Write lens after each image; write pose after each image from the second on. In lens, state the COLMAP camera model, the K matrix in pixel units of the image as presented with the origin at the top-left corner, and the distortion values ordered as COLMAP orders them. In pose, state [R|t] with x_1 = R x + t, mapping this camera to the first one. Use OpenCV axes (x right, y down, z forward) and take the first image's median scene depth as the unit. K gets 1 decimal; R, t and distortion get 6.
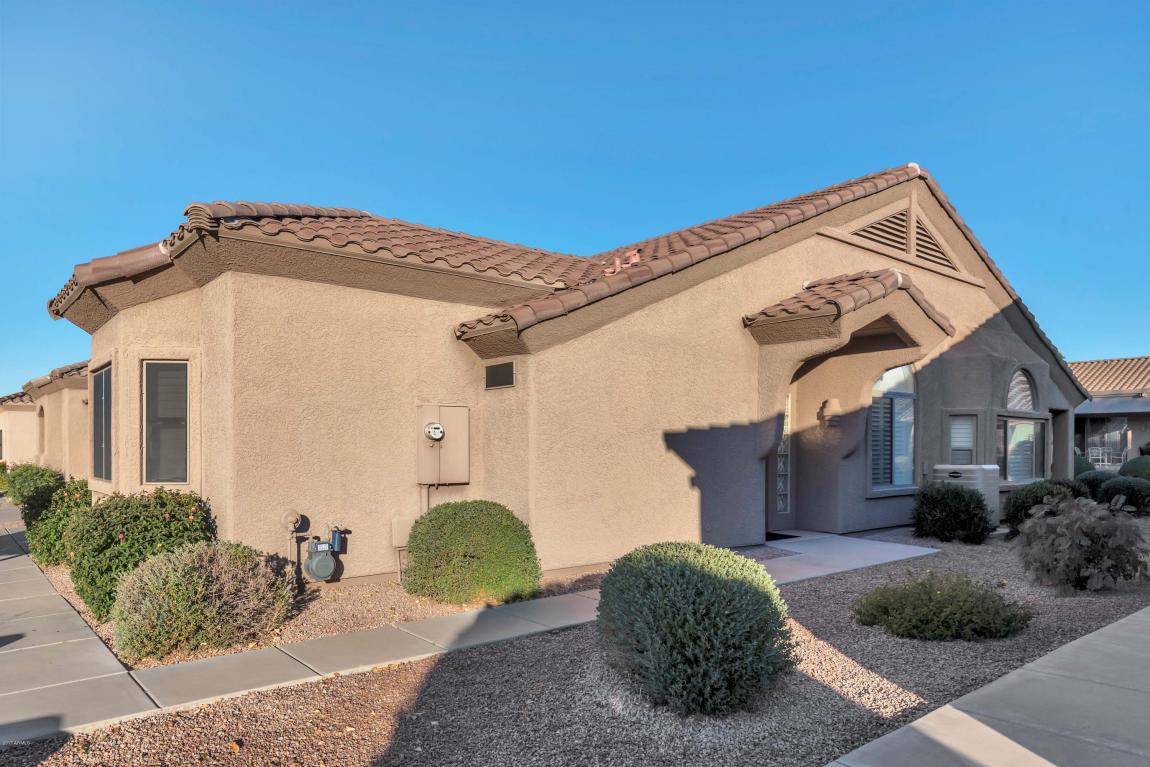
lens RADIAL K [[751.0, 0, 576.7], [0, 751.0, 458.4], [0, 0, 1]] dist [-0.000045, -0.000005]
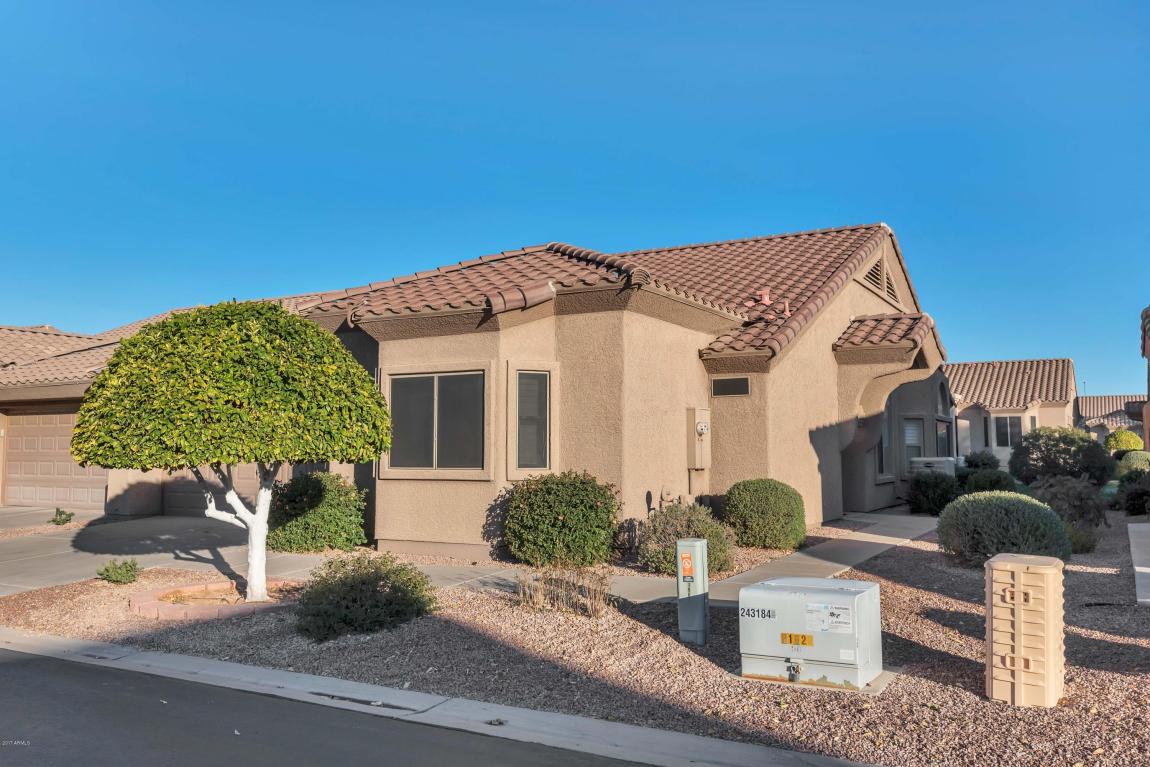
lens RADIAL K [[923.5, 0, 574.7], [0, 923.5, 379.6], [0, 0, 1]] dist [0.007881, 0.002318]
pose [[0.939543, 0.023965, 0.341592, -0.770289], [0.007981, 0.995745, -0.091808, 0.020673], [-0.342339, 0.088984, 0.935354, -0.364735]]
